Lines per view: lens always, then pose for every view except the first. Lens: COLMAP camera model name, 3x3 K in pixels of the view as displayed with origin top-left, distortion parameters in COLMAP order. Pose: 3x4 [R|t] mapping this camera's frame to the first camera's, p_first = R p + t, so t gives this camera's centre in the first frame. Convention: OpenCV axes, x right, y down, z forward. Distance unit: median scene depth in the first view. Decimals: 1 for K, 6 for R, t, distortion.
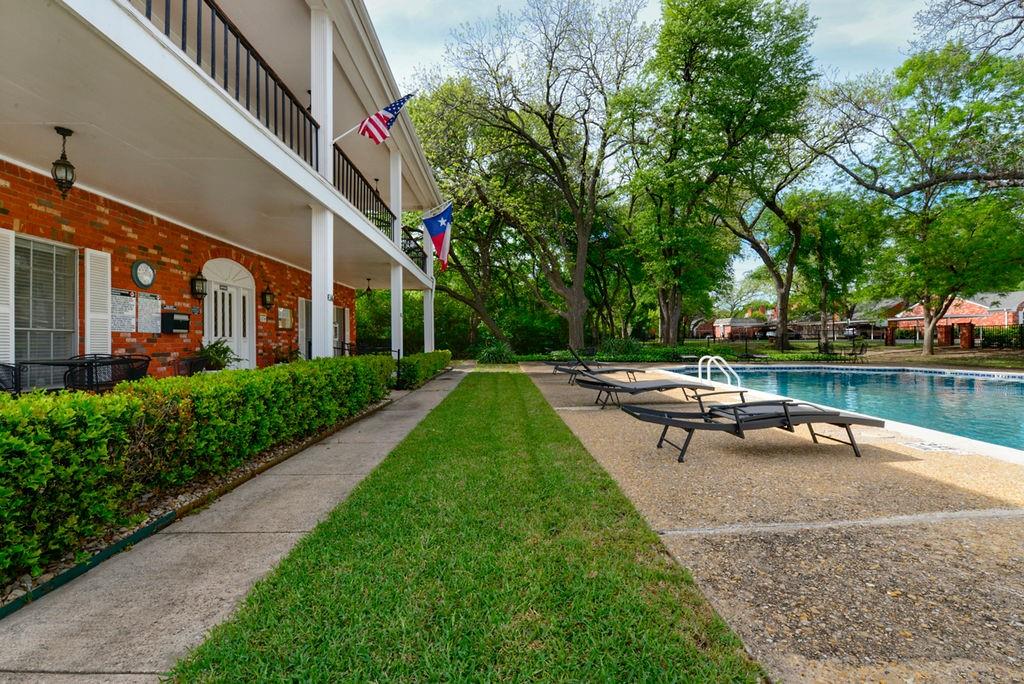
lens RADIAL K [[442.1, 0, 512.0], [0, 442.1, 342.0], [0, 0, 1]] dist [-0.020475, -0.000256]
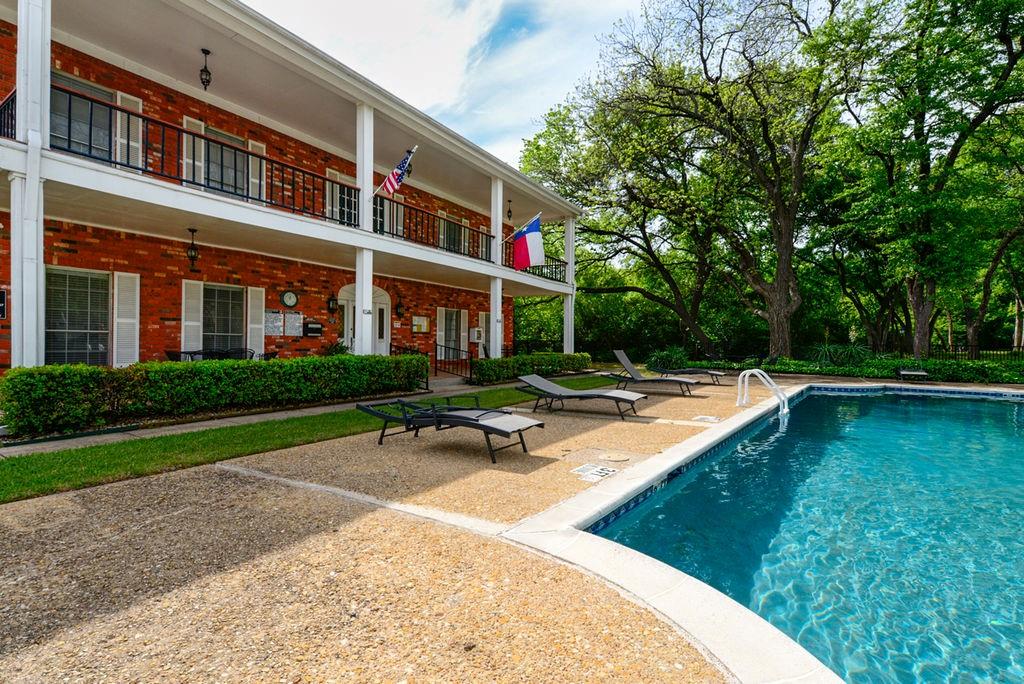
lens RADIAL K [[455.8, 0, 508.1], [0, 455.8, 332.4], [0, 0, 1]] dist [0.015145, -0.000255]
pose [[0.836602, 0.004874, -0.547789, 0.748525], [-0.018255, 0.999653, -0.018985, -0.017265], [0.547507, 0.025883, 0.836401, 0.046568]]
